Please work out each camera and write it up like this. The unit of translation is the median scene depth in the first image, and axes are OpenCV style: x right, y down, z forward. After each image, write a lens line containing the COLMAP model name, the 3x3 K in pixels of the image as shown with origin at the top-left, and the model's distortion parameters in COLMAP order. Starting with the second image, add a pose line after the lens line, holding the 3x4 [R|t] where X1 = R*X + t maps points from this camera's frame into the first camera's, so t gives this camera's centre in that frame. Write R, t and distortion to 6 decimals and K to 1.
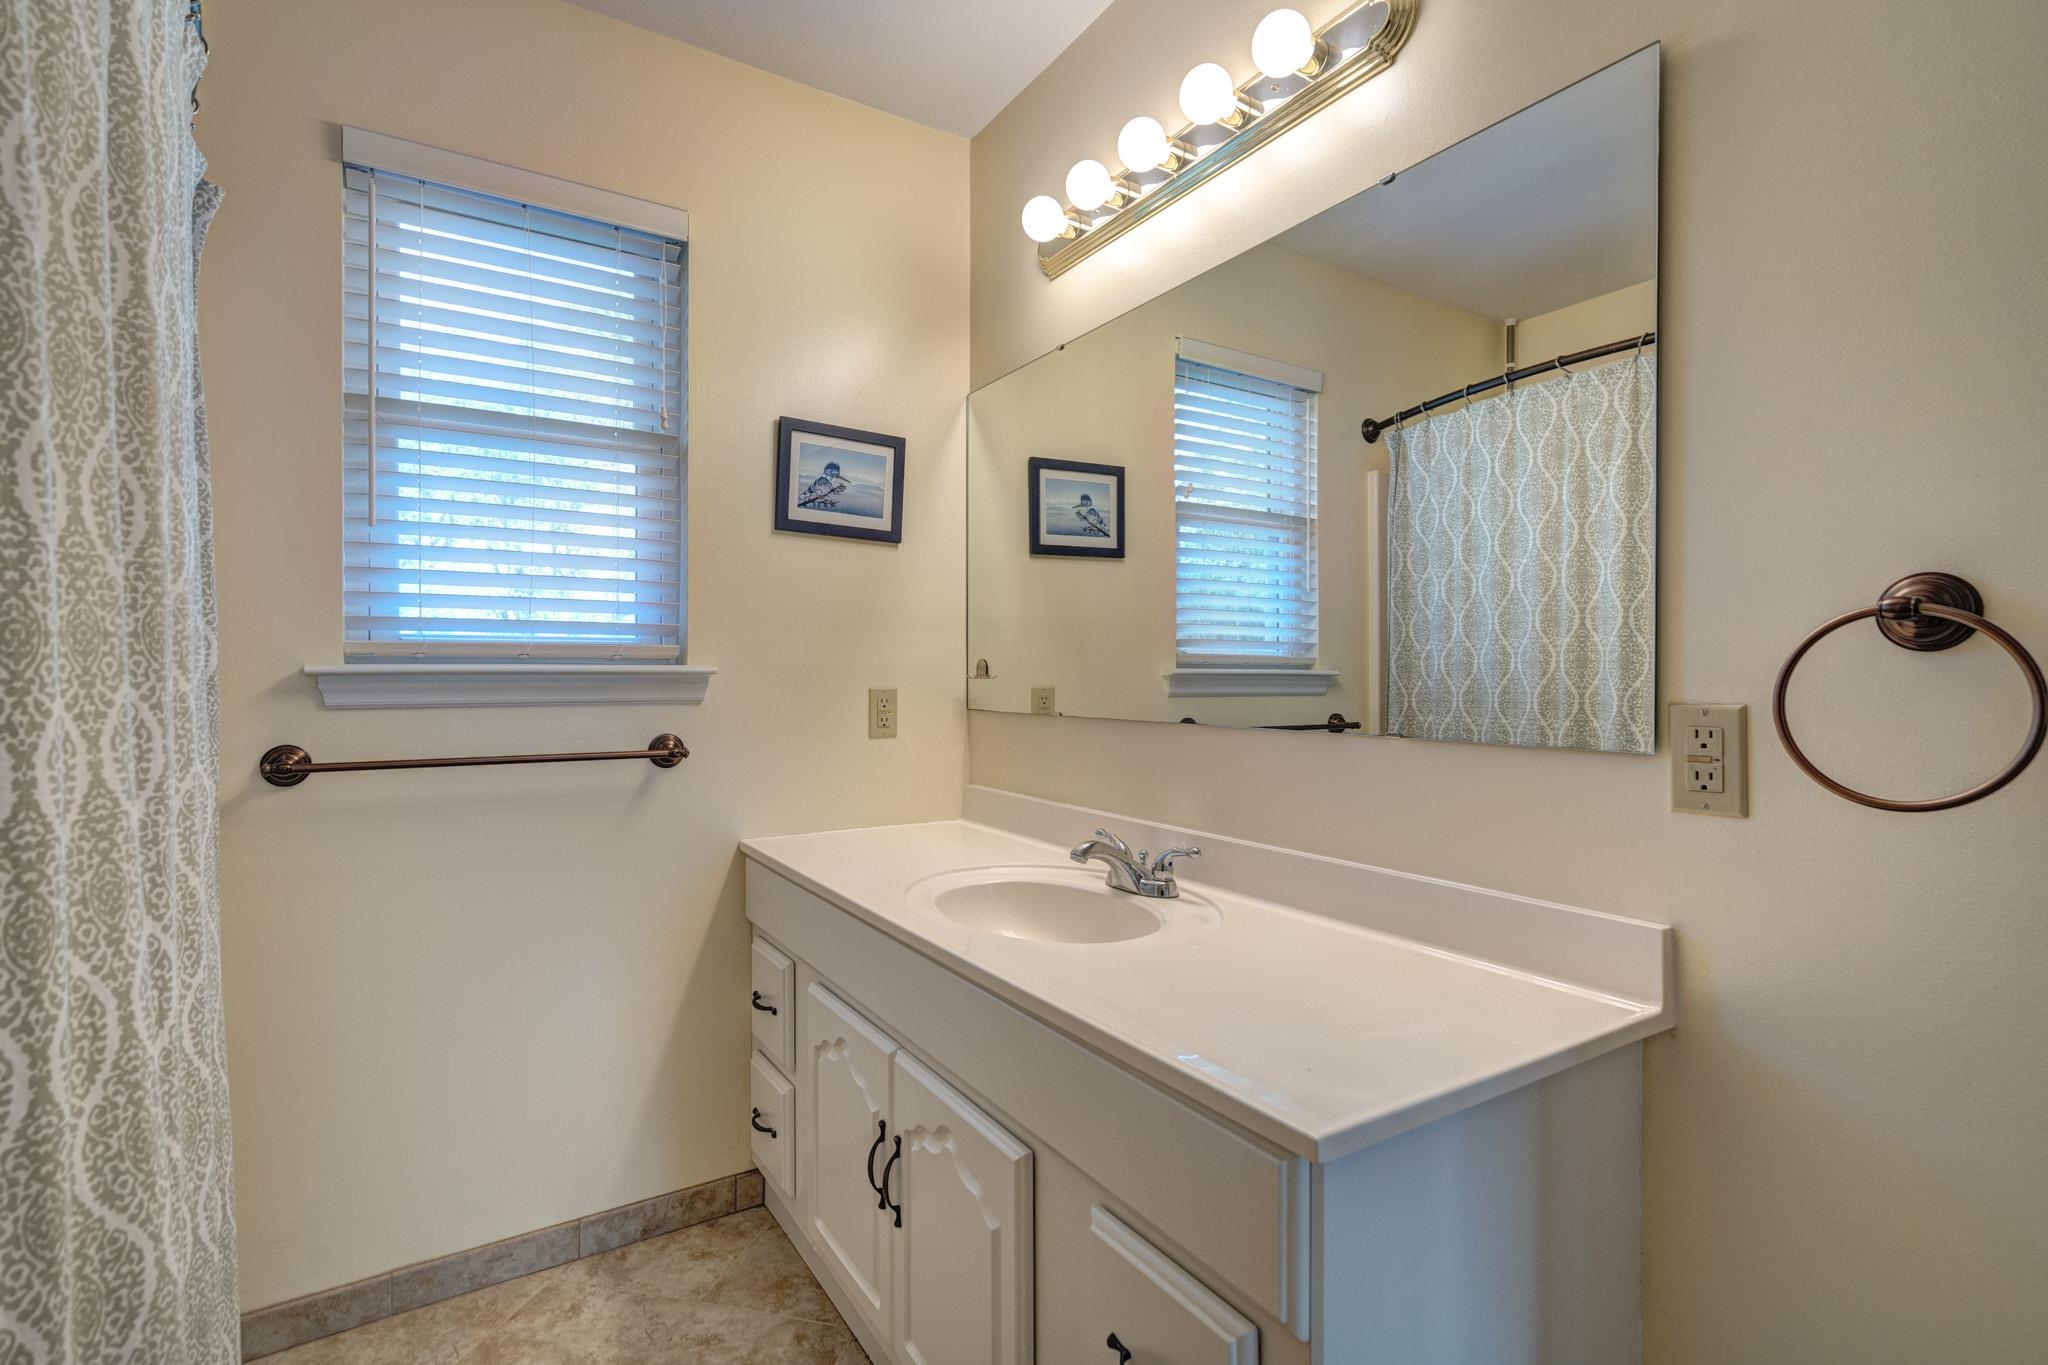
lens RADIAL K [[948.5, 0, 1015.3], [0, 948.5, 676.7], [0, 0, 1]] dist [-0.005120, 0.004040]
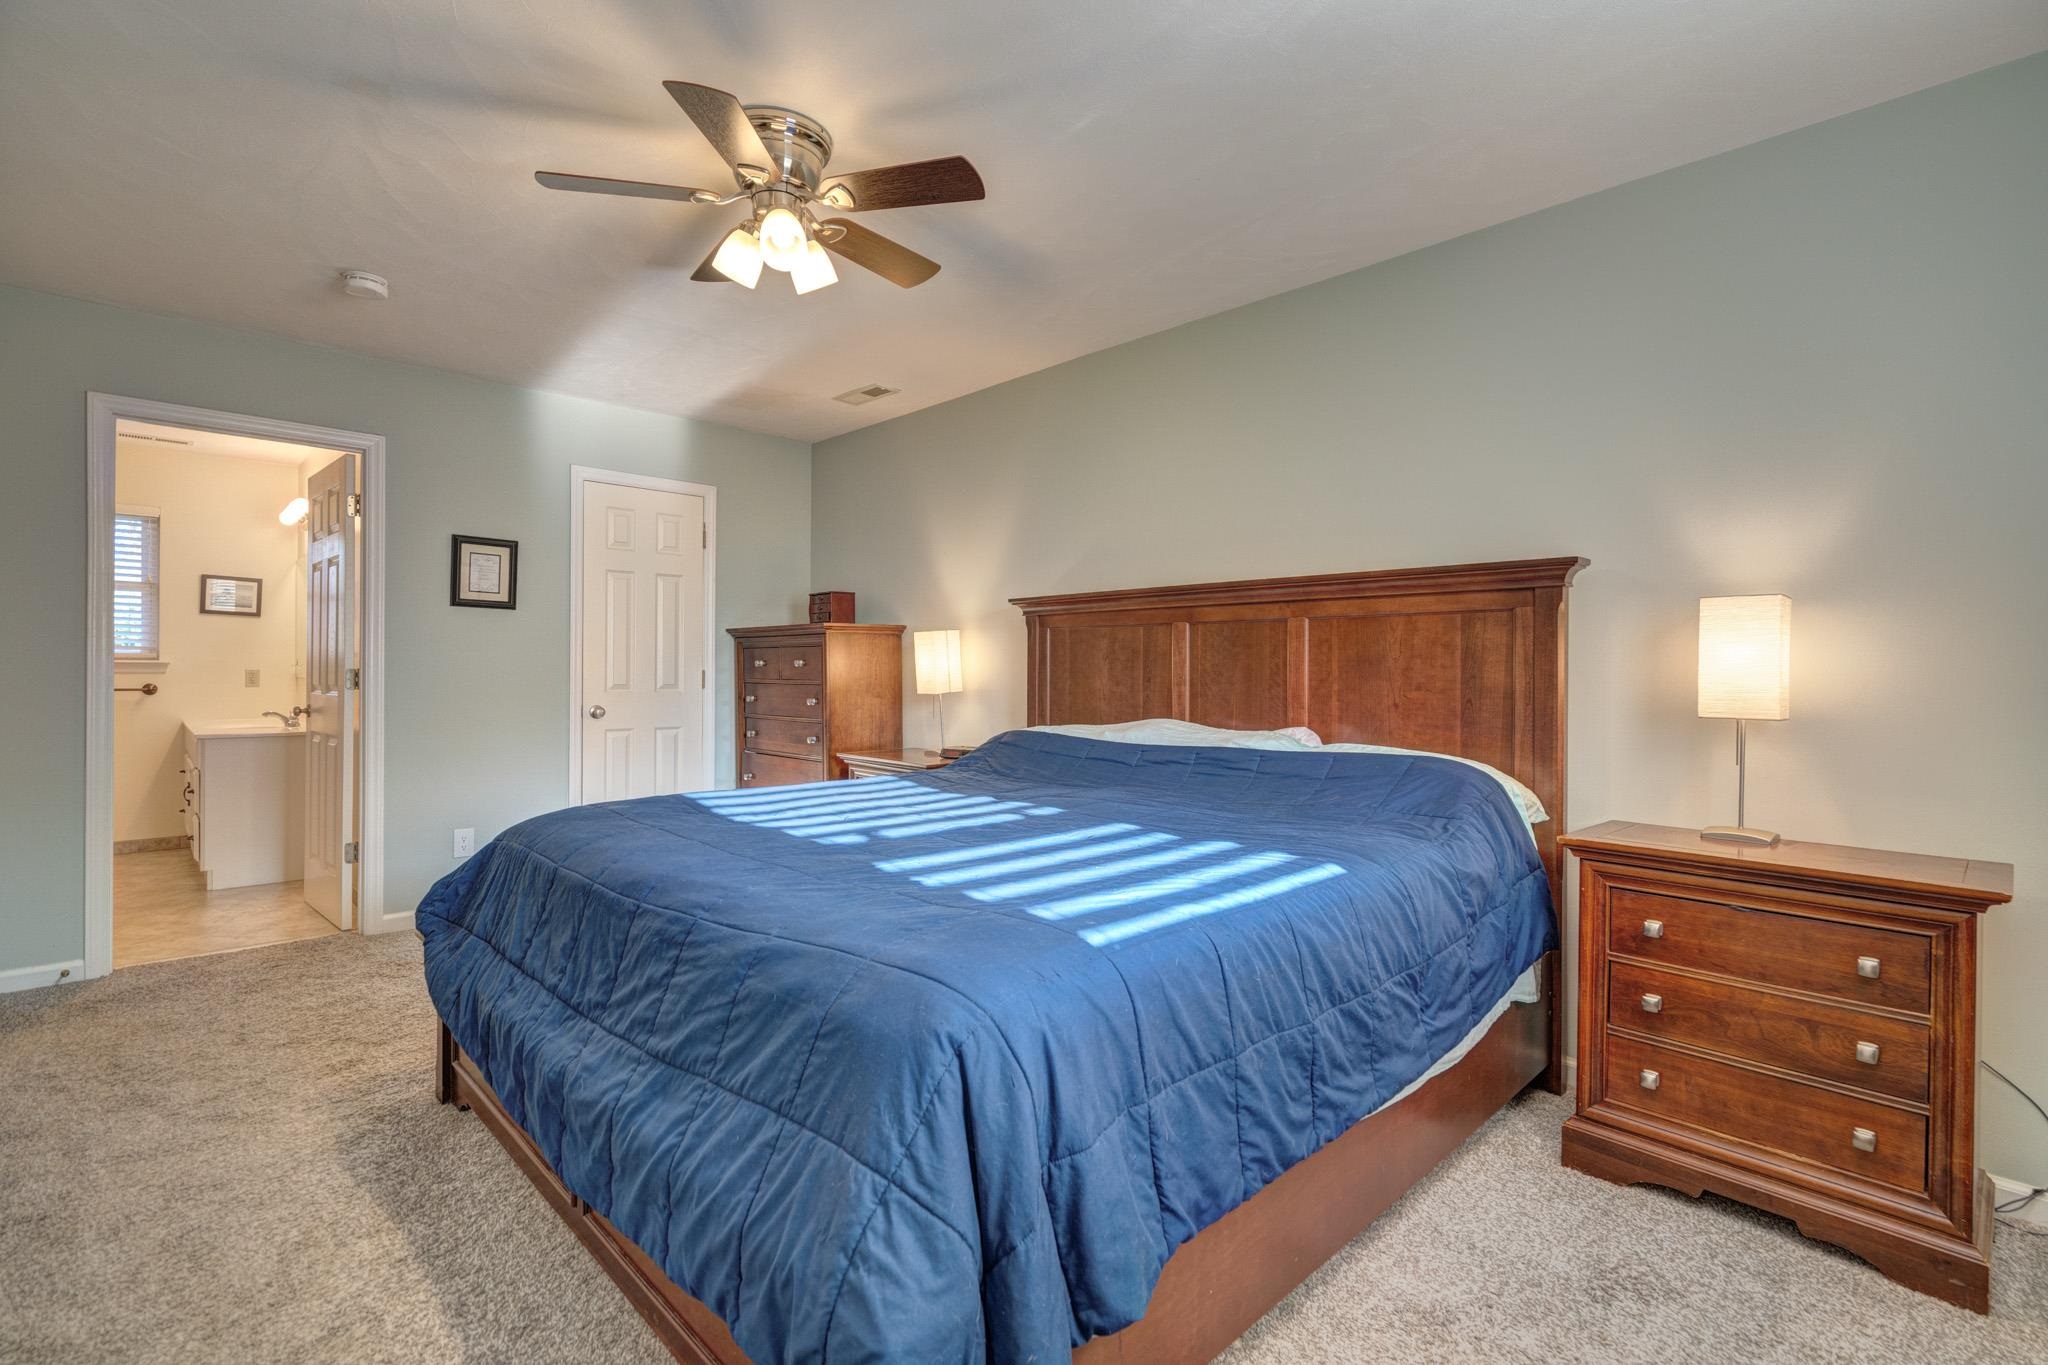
lens RADIAL K [[948.5, 0, 1016.9], [0, 948.5, 674.6], [0, 0, 1]] dist [-0.005120, 0.004040]
pose [[0.979350, 0.006865, 0.202053, 1.656483], [-0.007459, 0.999970, 0.002177, 0.005159], [-0.202032, -0.003639, 0.979372, -2.402829]]
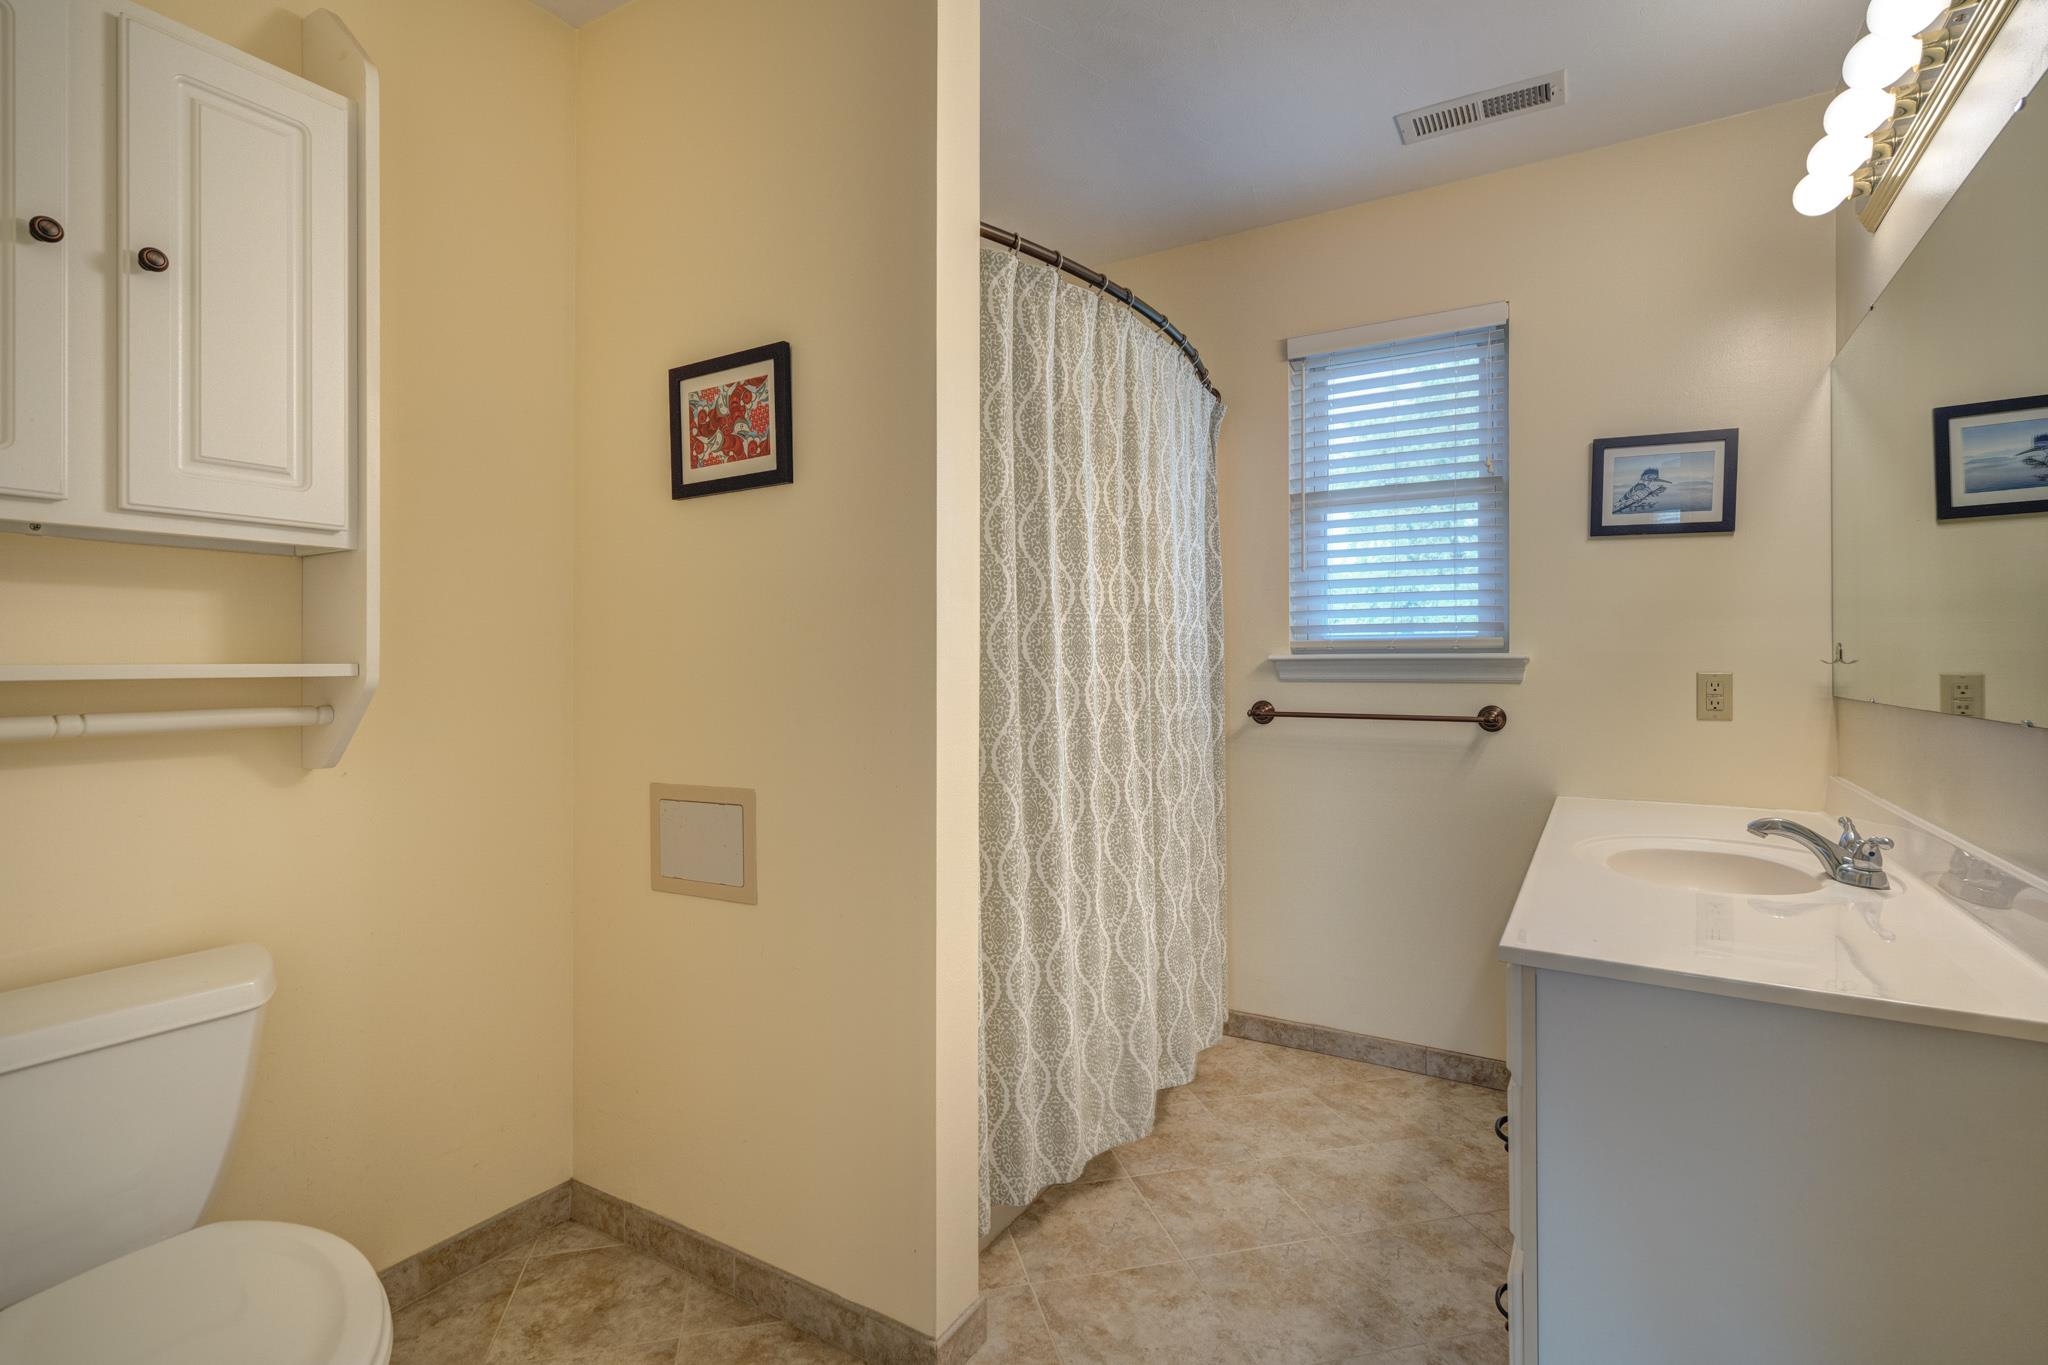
lens RADIAL K [[948.5, 0, 1042.4], [0, 948.5, 662.2], [0, 0, 1]] dist [-0.005120, 0.004040]
pose [[0.470180, -0.002428, -0.882567, 0.482044], [-0.000187, 0.999996, -0.002850, 0.004079], [0.882571, 0.001505, 0.470177, -0.157213]]
